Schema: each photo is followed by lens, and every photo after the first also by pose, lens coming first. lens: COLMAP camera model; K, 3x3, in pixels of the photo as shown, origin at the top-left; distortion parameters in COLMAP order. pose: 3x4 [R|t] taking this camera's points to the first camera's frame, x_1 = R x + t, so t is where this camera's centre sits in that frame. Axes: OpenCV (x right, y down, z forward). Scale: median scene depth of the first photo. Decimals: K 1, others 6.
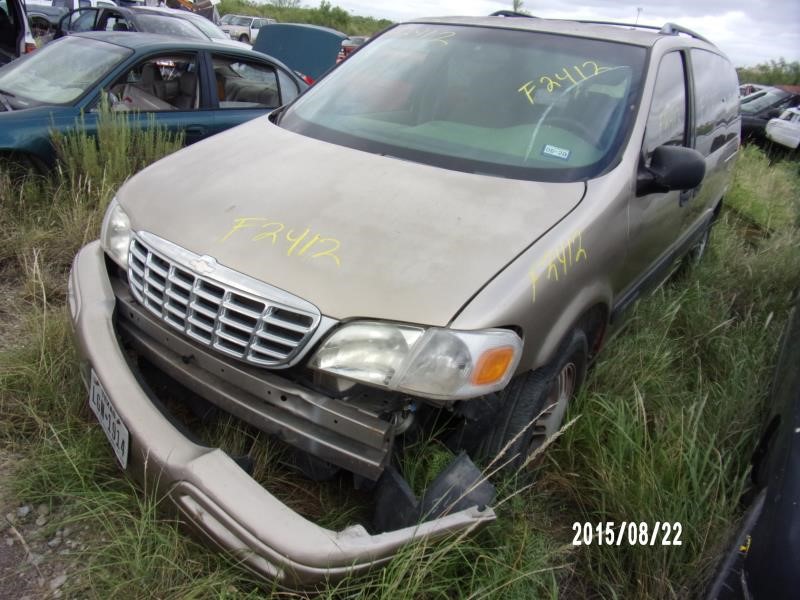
lens RADIAL K [[558.3, 0, 400.0], [0, 558.3, 300.0], [0, 0, 1]] dist [-0.004238, -0.001575]
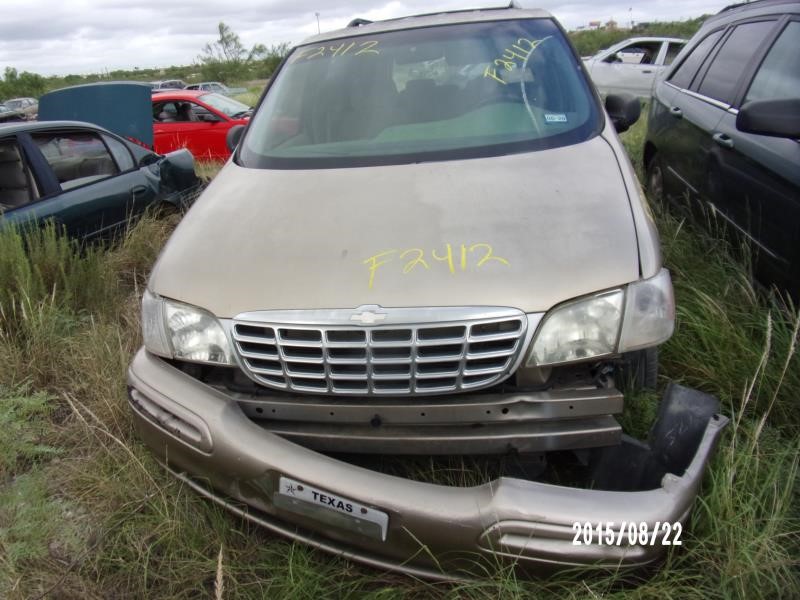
lens RADIAL K [[560.7, 0, 400.0], [0, 560.7, 300.0], [0, 0, 1]] dist [-0.037693, 0.000045]
pose [[0.881293, -0.344817, 0.323148, -0.629986], [0.351416, 0.935377, 0.039714, -0.111056], [-0.315959, 0.078560, 0.945515, 0.118211]]
